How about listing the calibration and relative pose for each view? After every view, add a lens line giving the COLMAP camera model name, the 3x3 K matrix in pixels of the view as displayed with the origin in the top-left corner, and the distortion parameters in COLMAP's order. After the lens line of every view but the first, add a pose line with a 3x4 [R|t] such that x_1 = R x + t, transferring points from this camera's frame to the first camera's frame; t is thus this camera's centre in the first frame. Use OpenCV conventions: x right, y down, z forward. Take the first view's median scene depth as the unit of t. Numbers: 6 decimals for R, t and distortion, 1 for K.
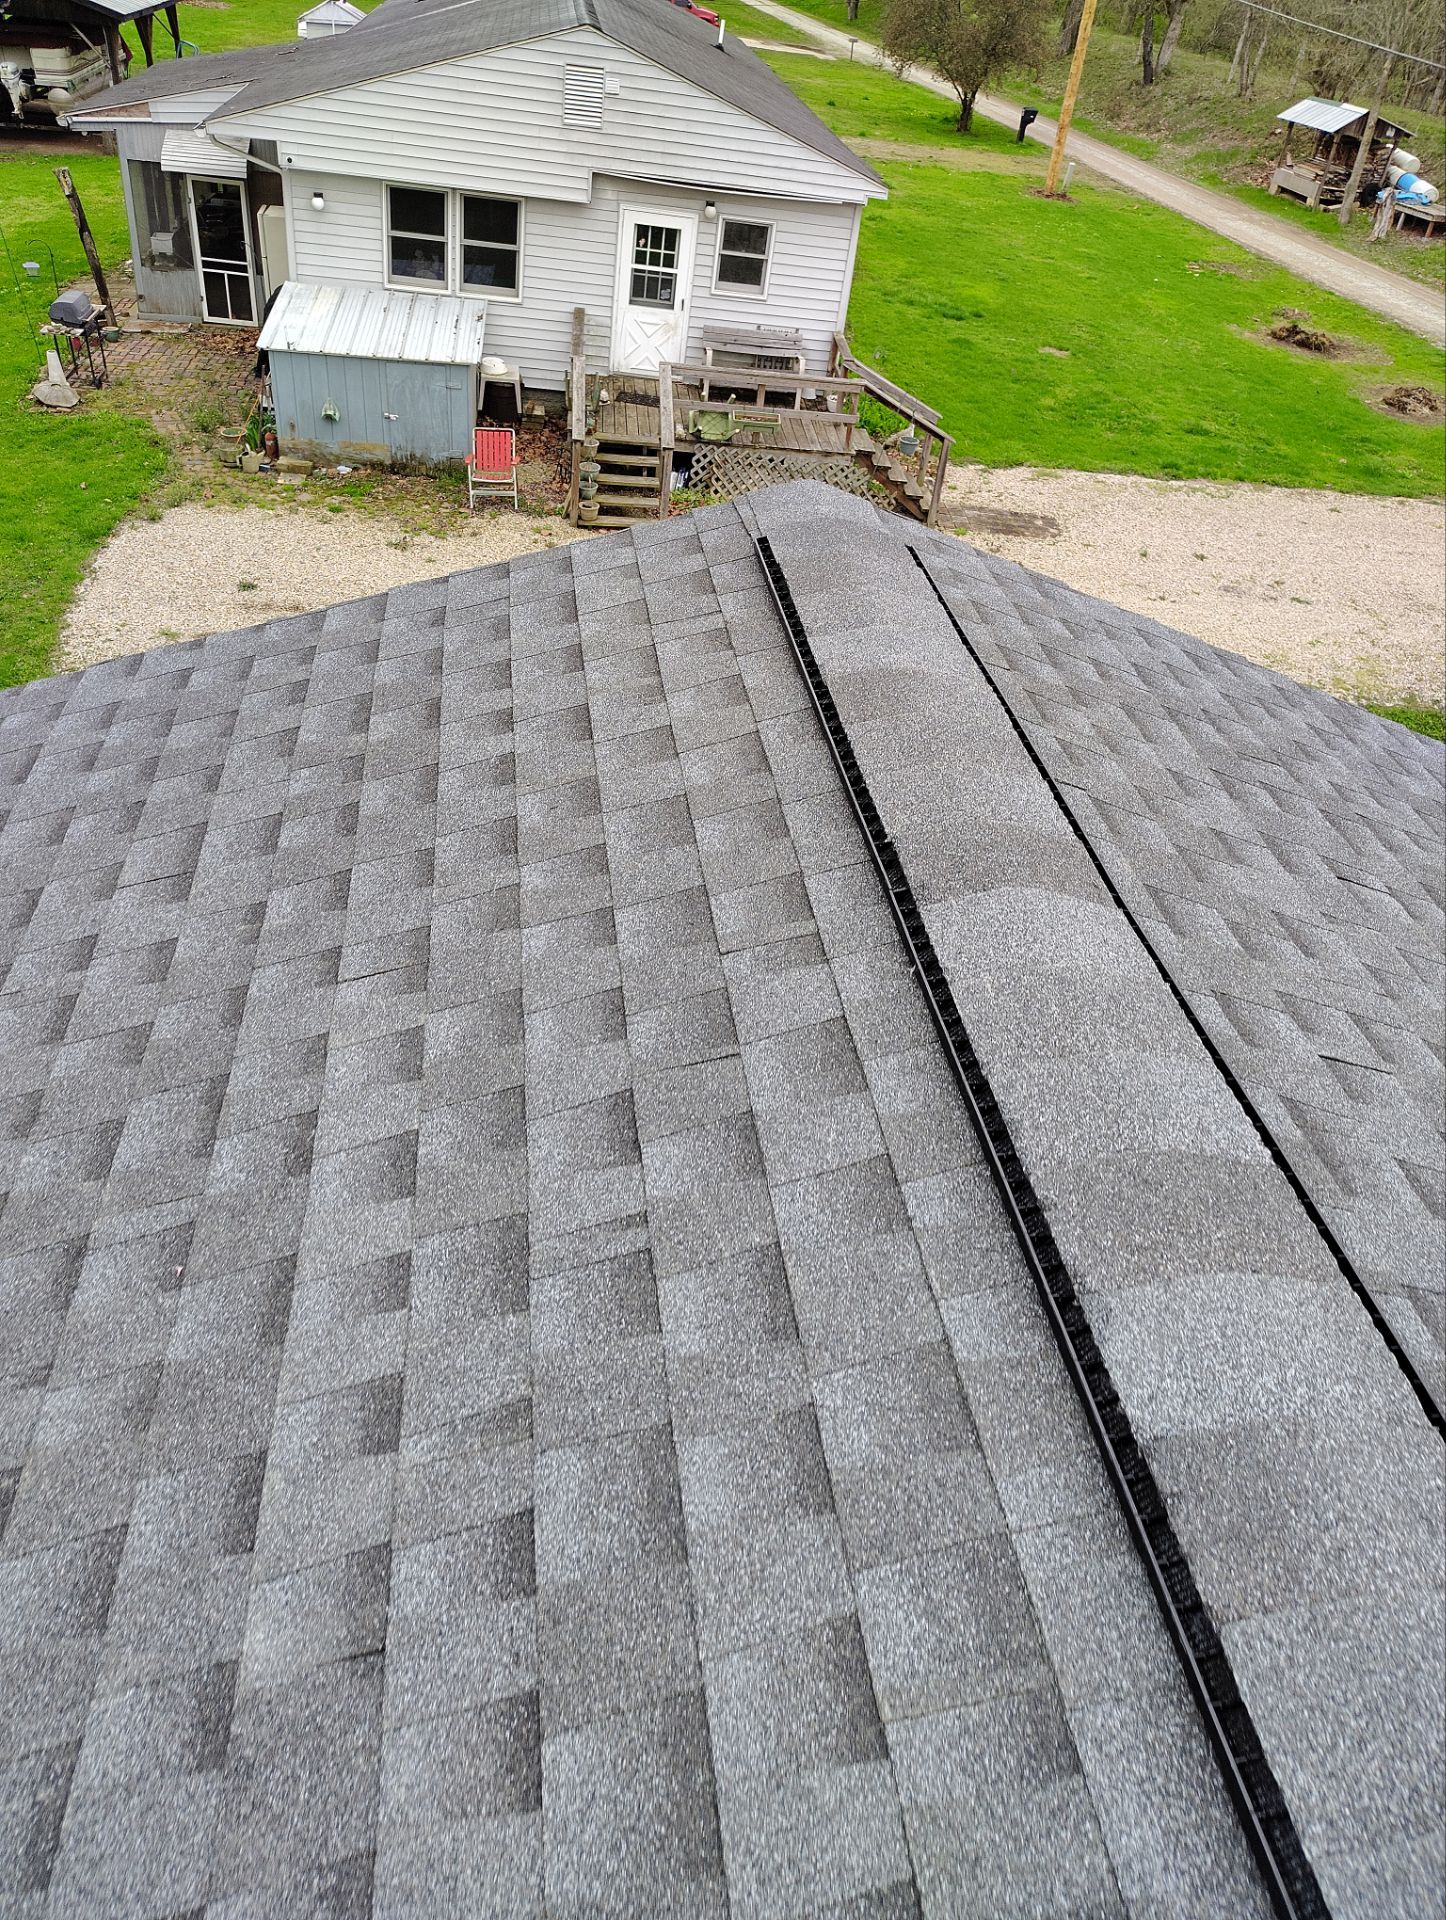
lens RADIAL K [[1330.1, 0, 723.0], [0, 1330.1, 960.0], [0, 0, 1]] dist [0.053131, -0.061405]
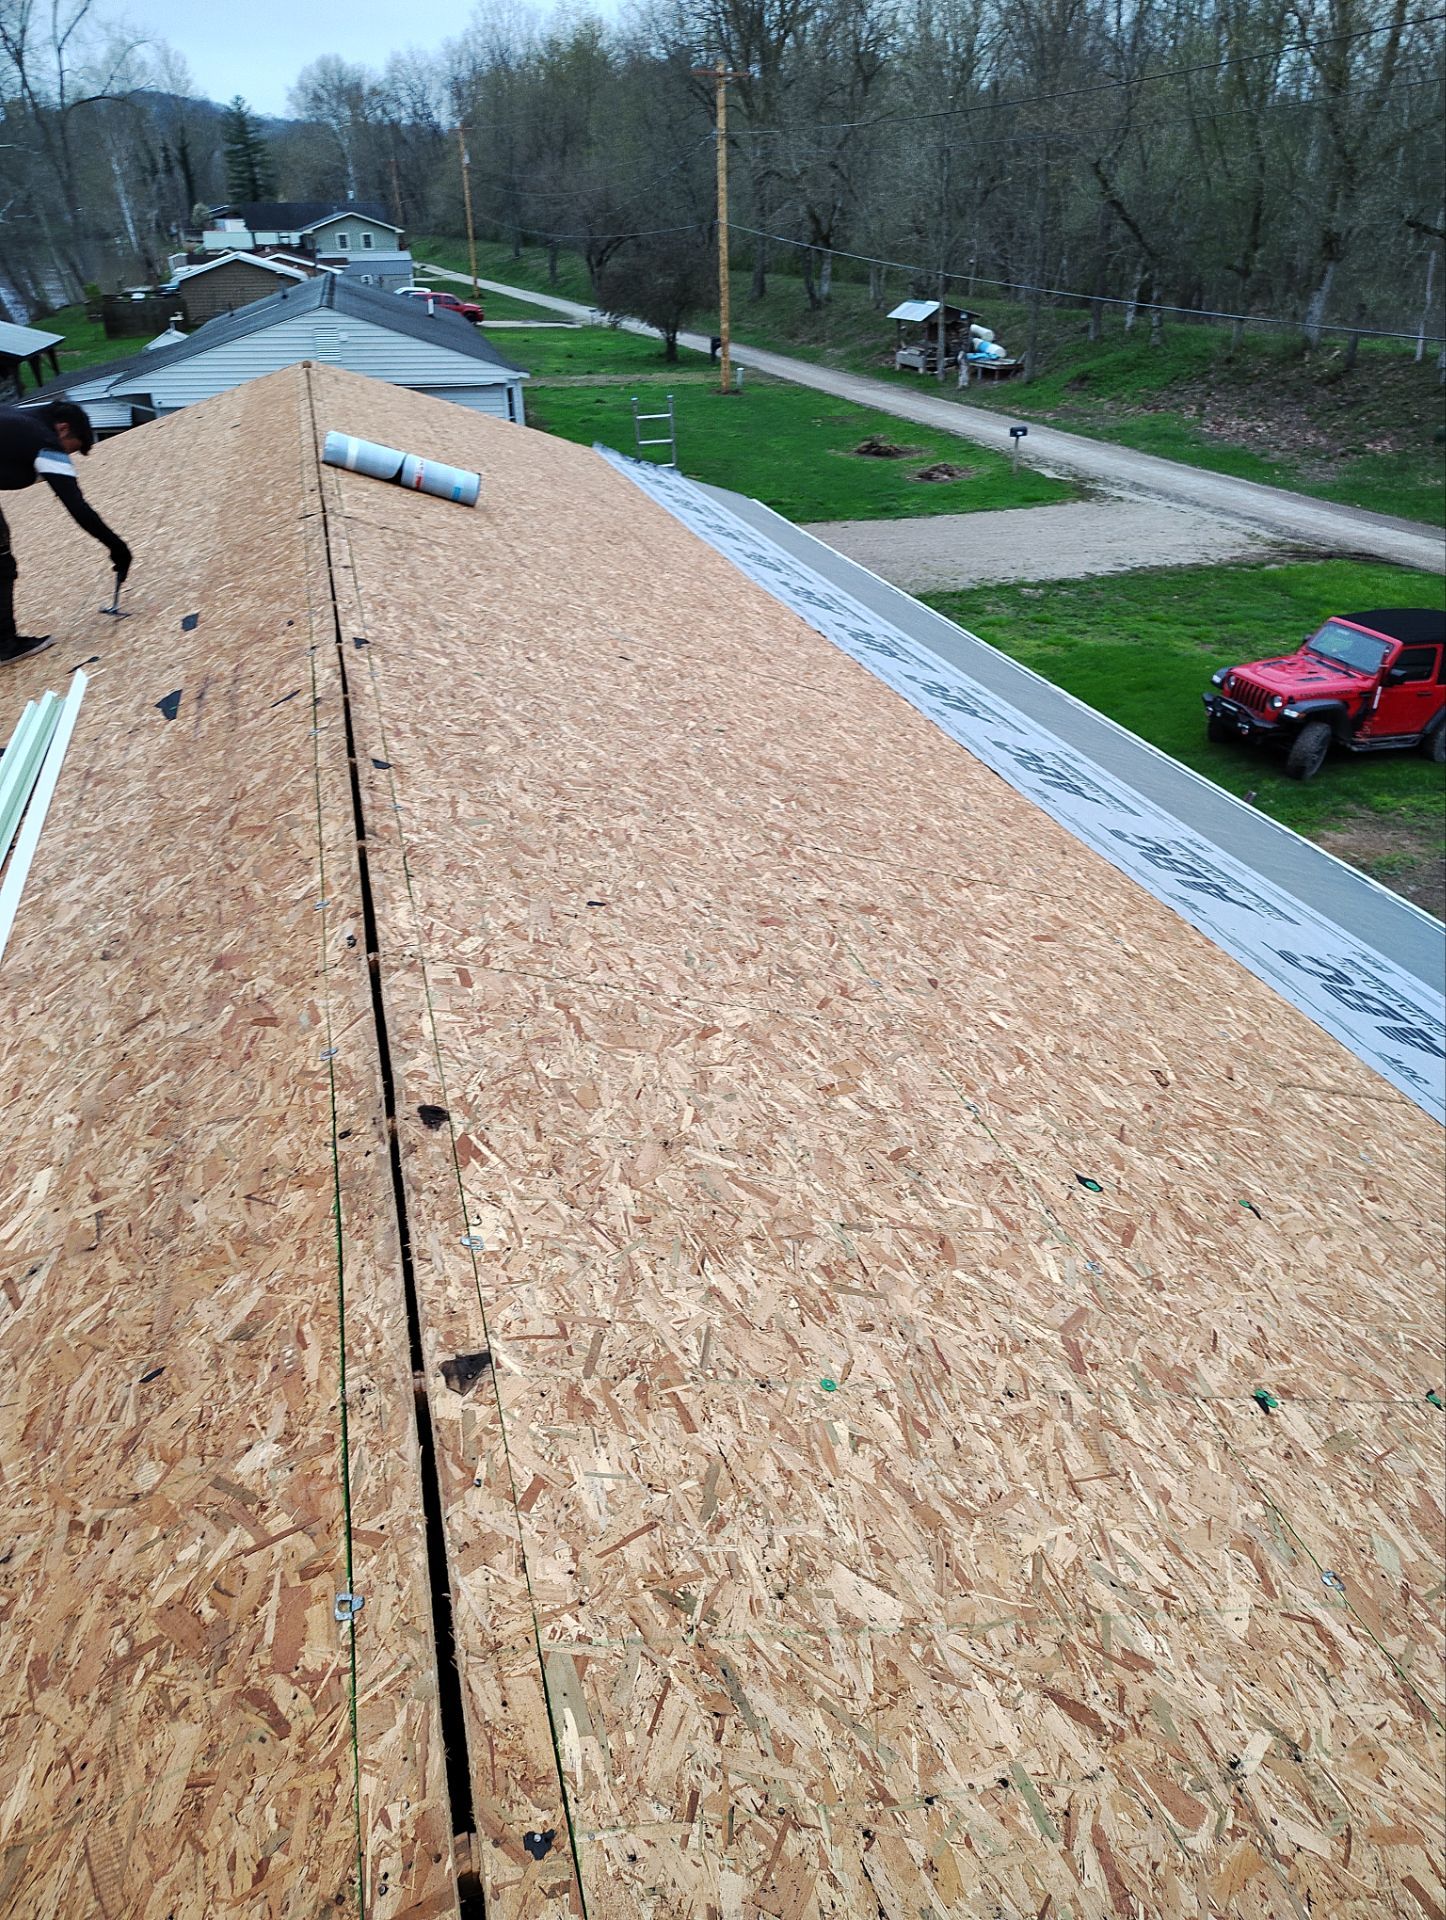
lens RADIAL K [[1372.2, 0, 723.0], [0, 1372.2, 960.0], [0, 0, 1]] dist [0.064990, -0.091225]
pose [[0.986200, -0.155578, 0.056620, 0.071209], [0.162902, 0.972892, -0.164147, 0.205349], [-0.029548, 0.171105, 0.984810, -0.258941]]
